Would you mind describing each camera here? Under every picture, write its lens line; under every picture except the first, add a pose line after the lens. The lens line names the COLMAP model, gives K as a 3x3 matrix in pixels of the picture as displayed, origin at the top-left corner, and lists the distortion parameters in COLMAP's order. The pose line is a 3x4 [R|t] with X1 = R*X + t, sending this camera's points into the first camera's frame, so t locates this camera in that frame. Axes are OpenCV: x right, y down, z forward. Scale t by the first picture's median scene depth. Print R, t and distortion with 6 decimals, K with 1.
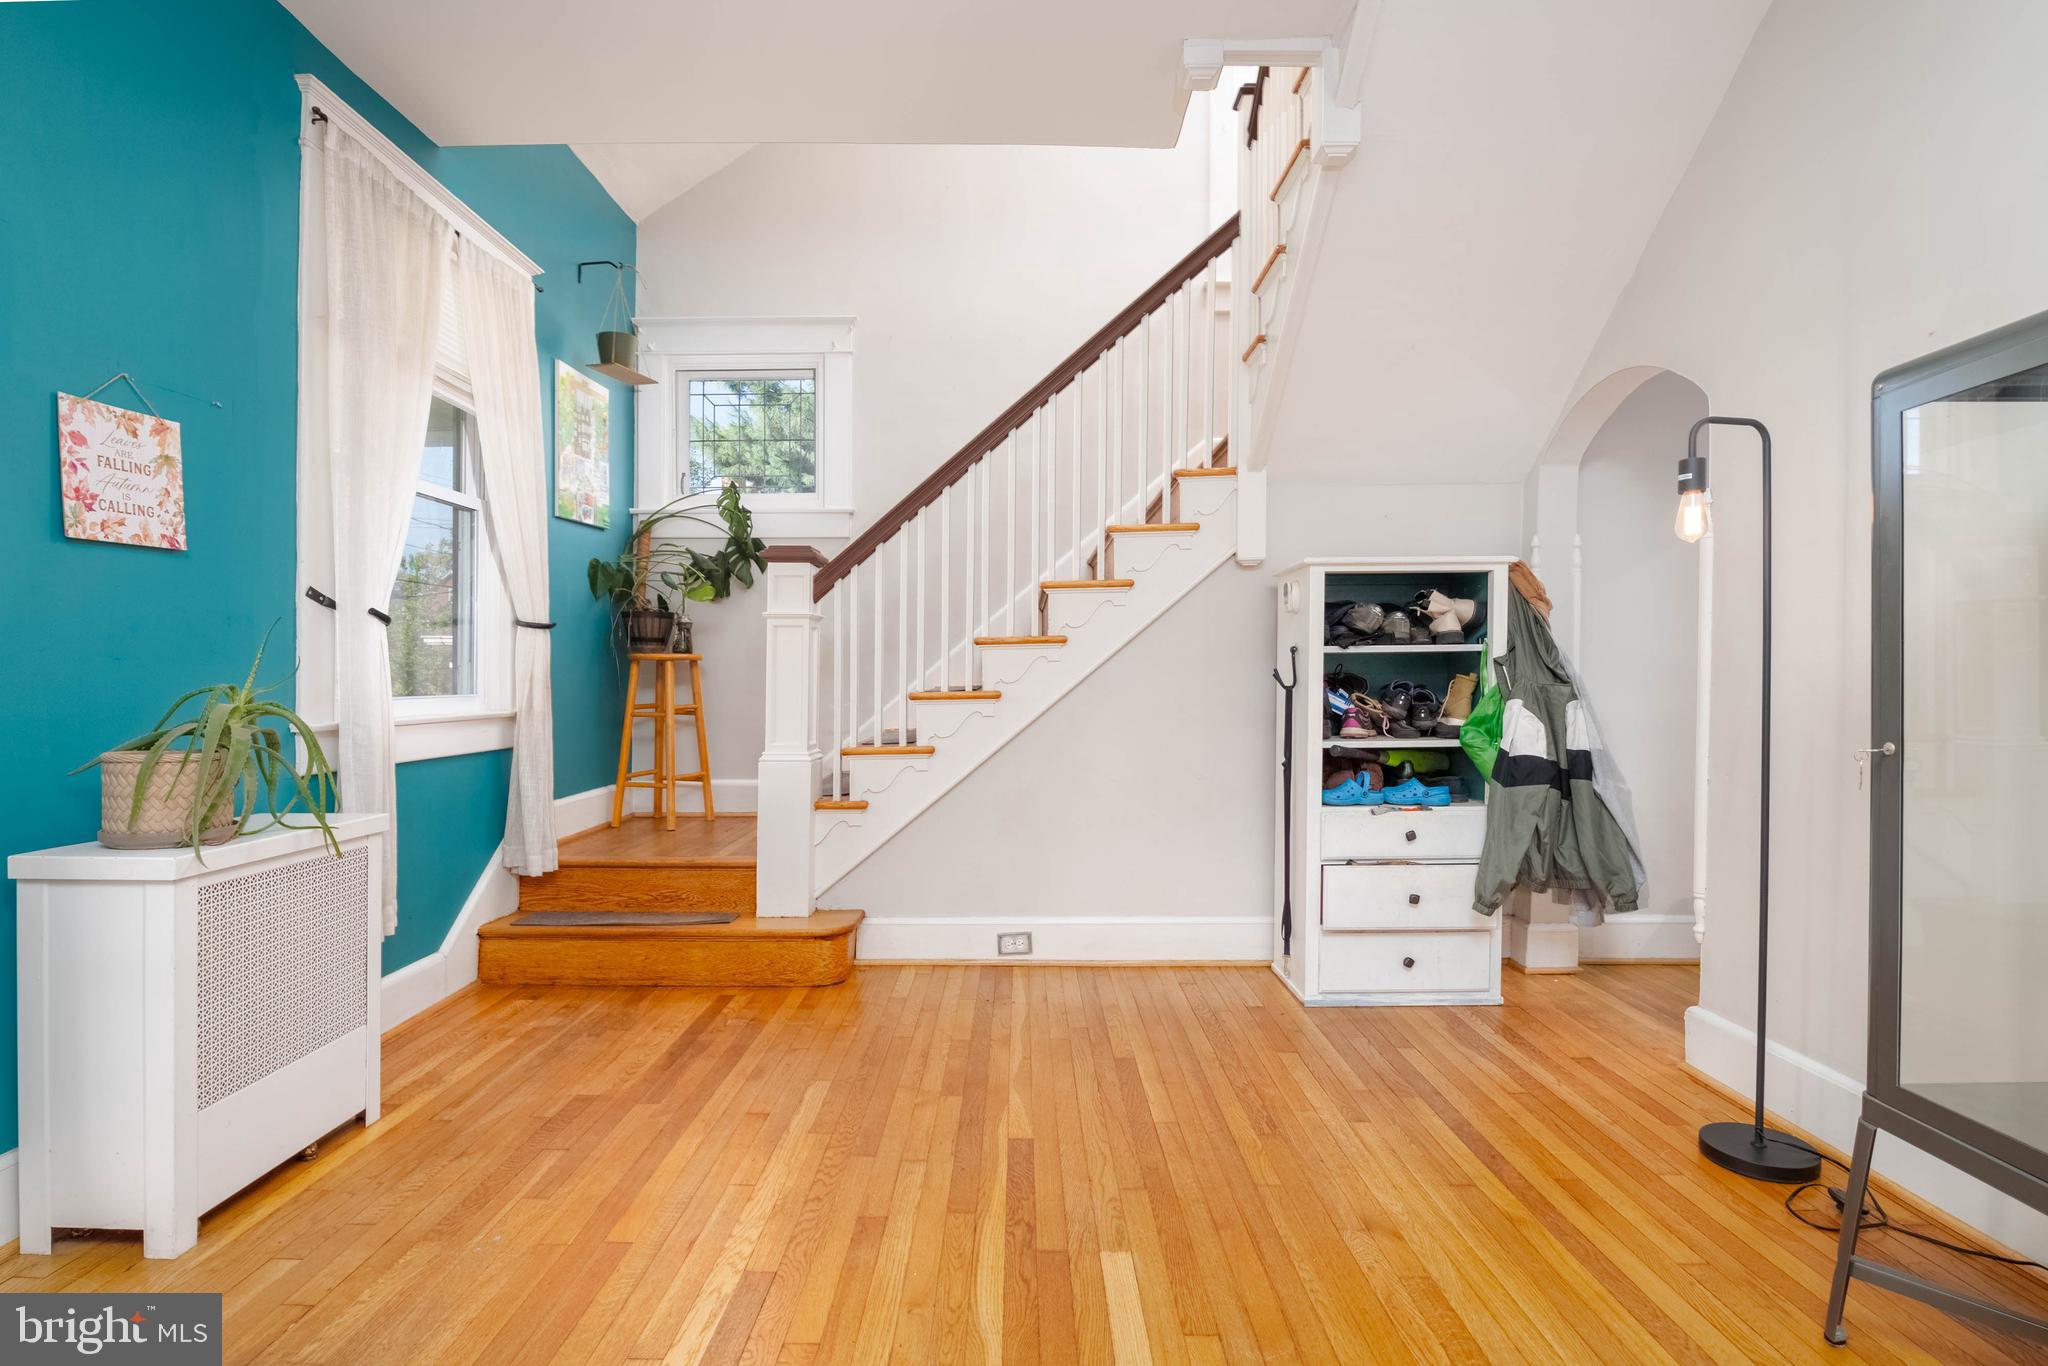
lens RADIAL K [[979.0, 0, 1018.0], [0, 979.0, 658.6], [0, 0, 1]] dist [0.000823, -0.010951]
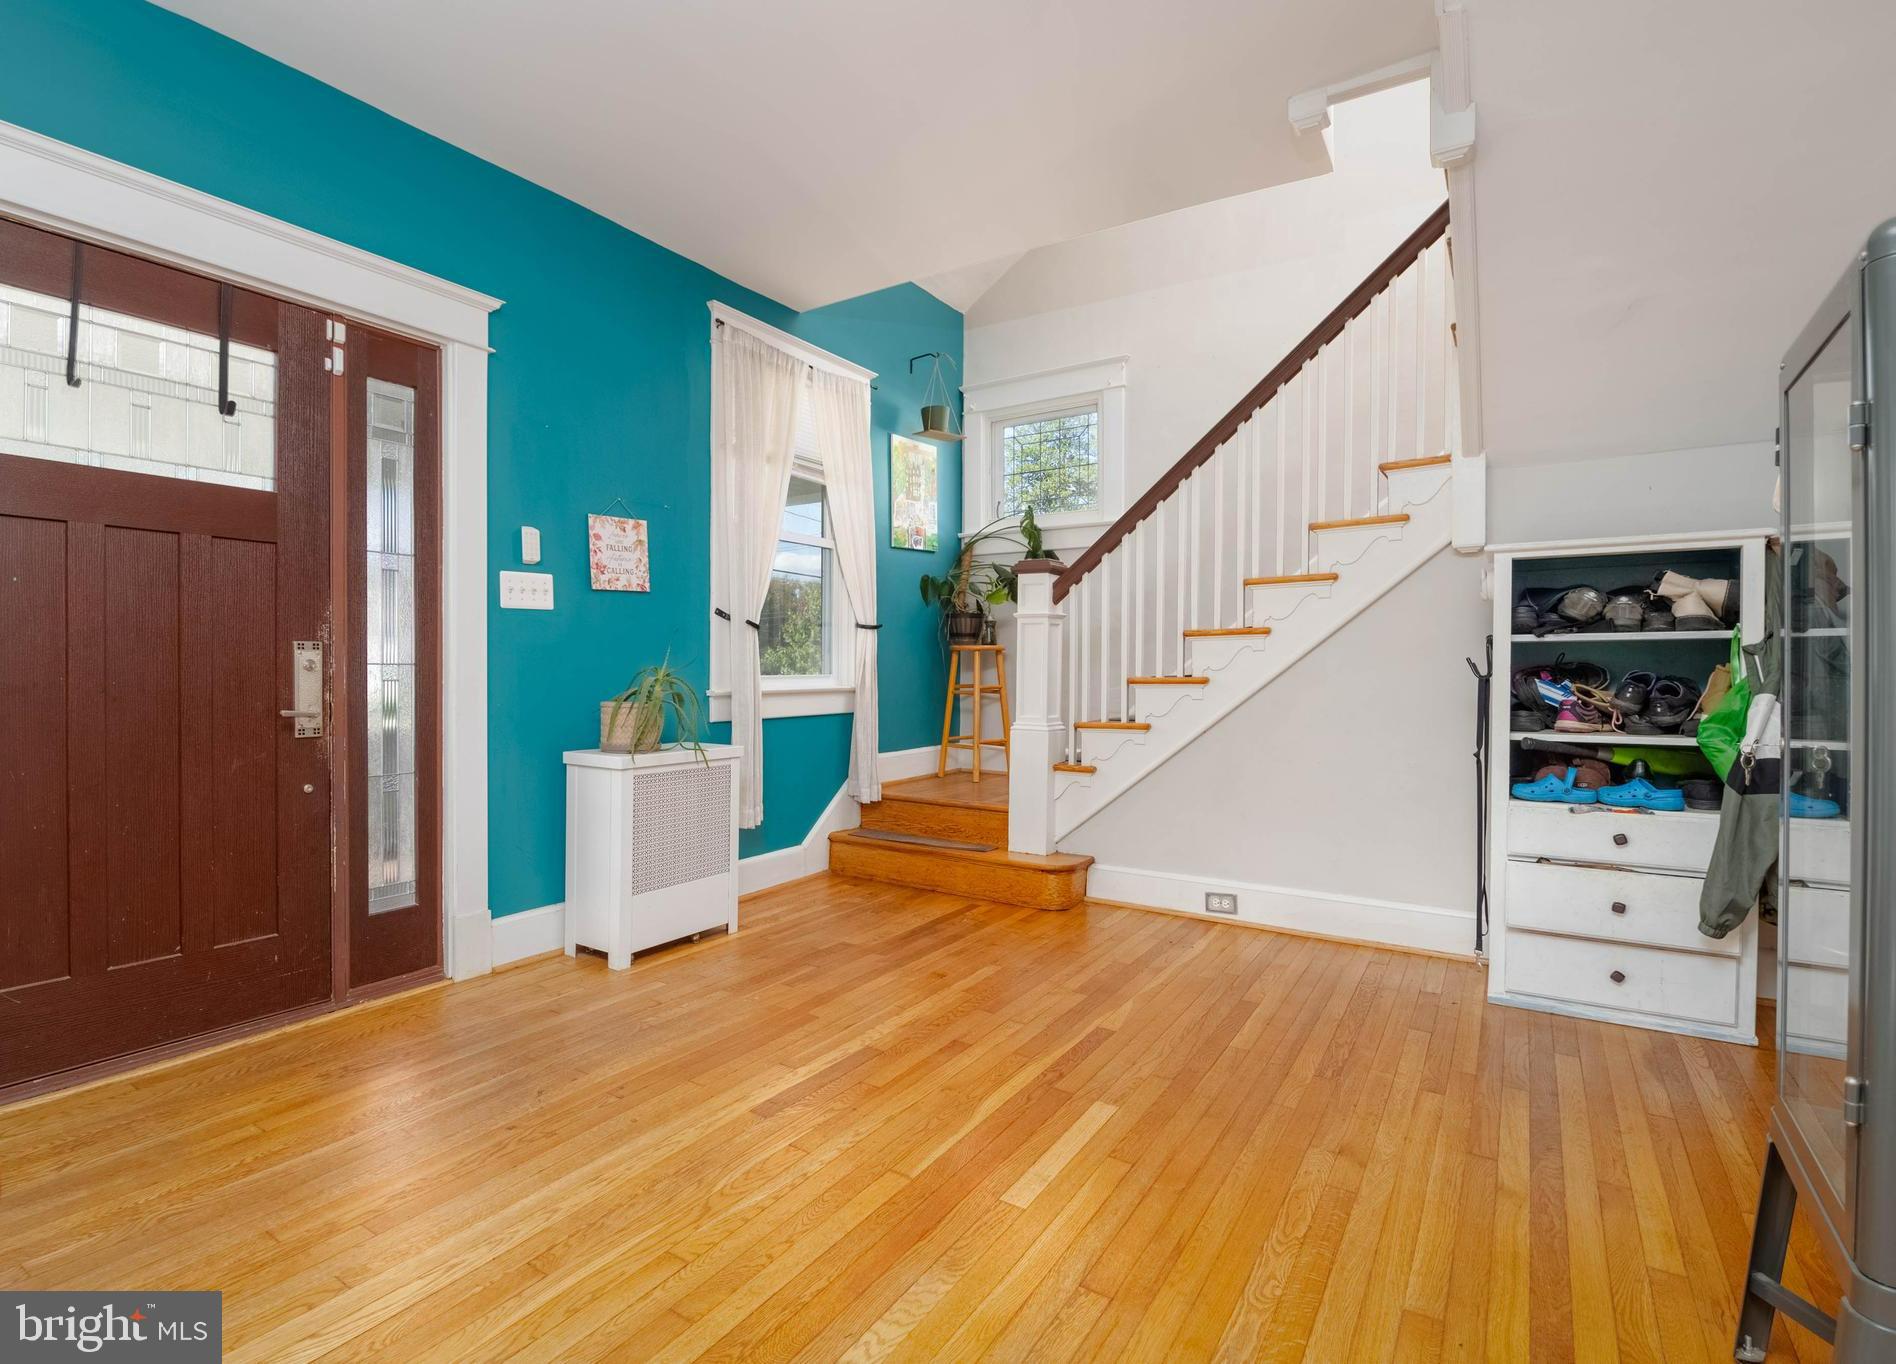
lens RADIAL K [[928.1, 0, 870.2], [0, 928.1, 633.5], [0, 0, 1]] dist [-0.006676, -0.001091]
pose [[0.821287, -0.013598, -0.570354, 0.314061], [0.005855, 0.999864, -0.015408, -0.003735], [0.570486, 0.009315, 0.821255, -0.117328]]
